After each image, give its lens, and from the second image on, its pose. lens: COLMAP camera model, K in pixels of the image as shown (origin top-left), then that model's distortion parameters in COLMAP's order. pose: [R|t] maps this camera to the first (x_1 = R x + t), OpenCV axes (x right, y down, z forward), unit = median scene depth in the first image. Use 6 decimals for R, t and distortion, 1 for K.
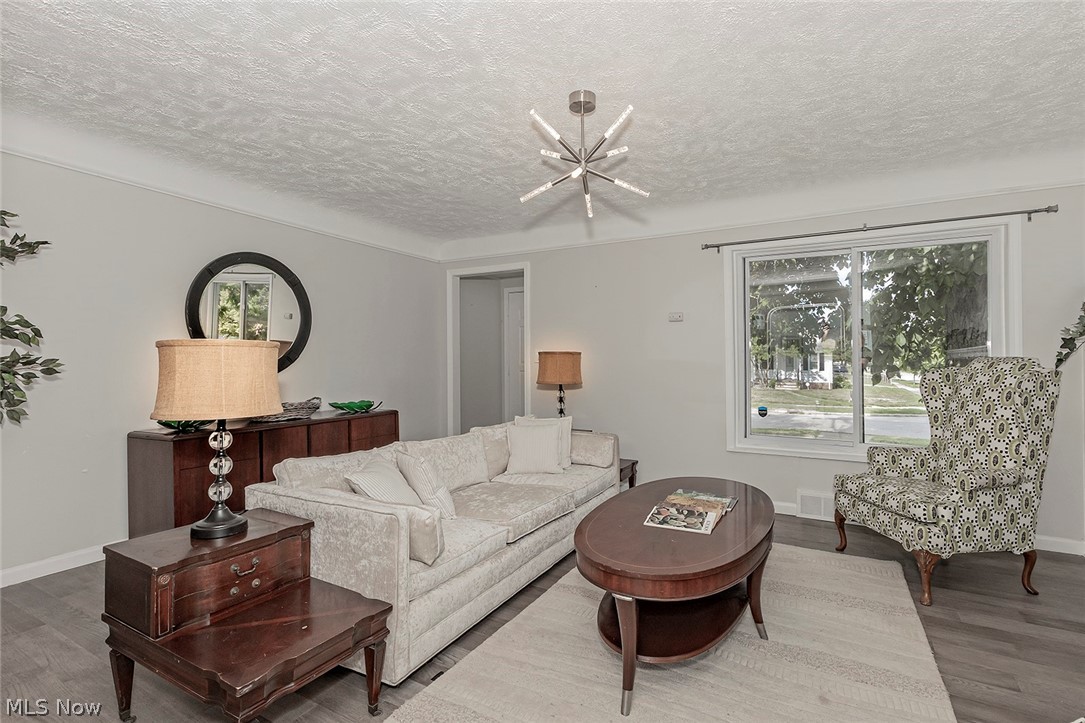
lens RADIAL K [[524.9, 0, 557.6], [0, 524.9, 361.0], [0, 0, 1]] dist [0.001384, 0.000287]
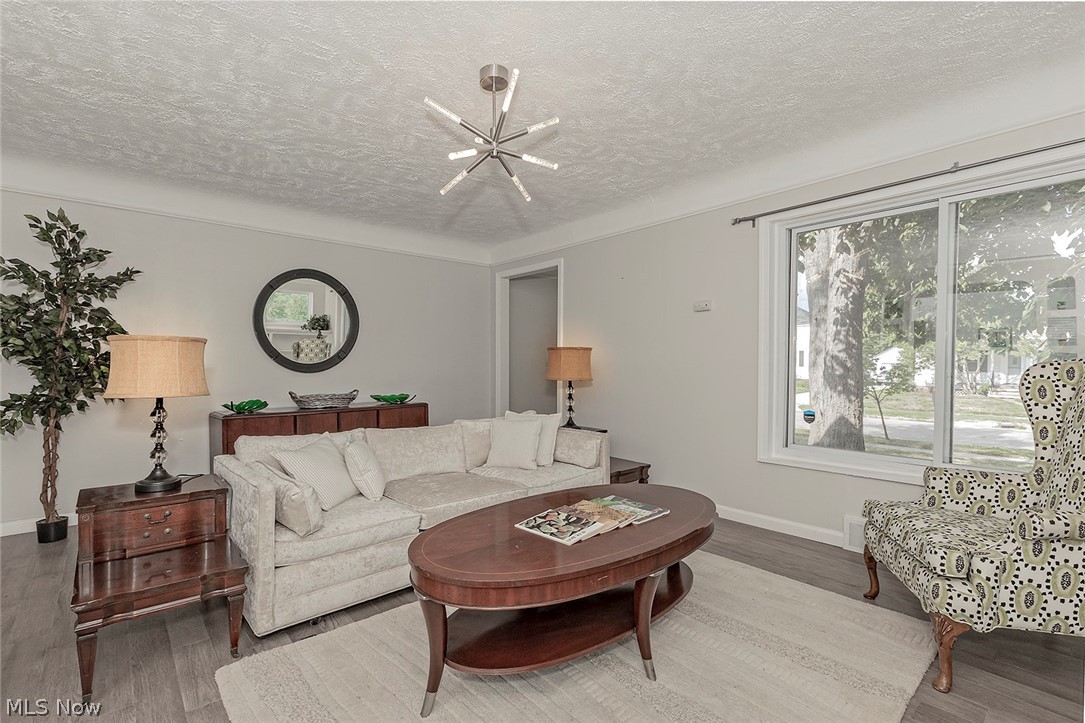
lens RADIAL K [[500.7, 0, 500.7], [0, 500.7, 381.5], [0, 0, 1]] dist [0.001035, -0.000141]
pose [[0.919582, 0.009607, -0.392781, 0.393905], [0.004116, 0.999411, 0.034082, 0.020408], [0.392877, -0.032958, 0.919000, 0.149380]]
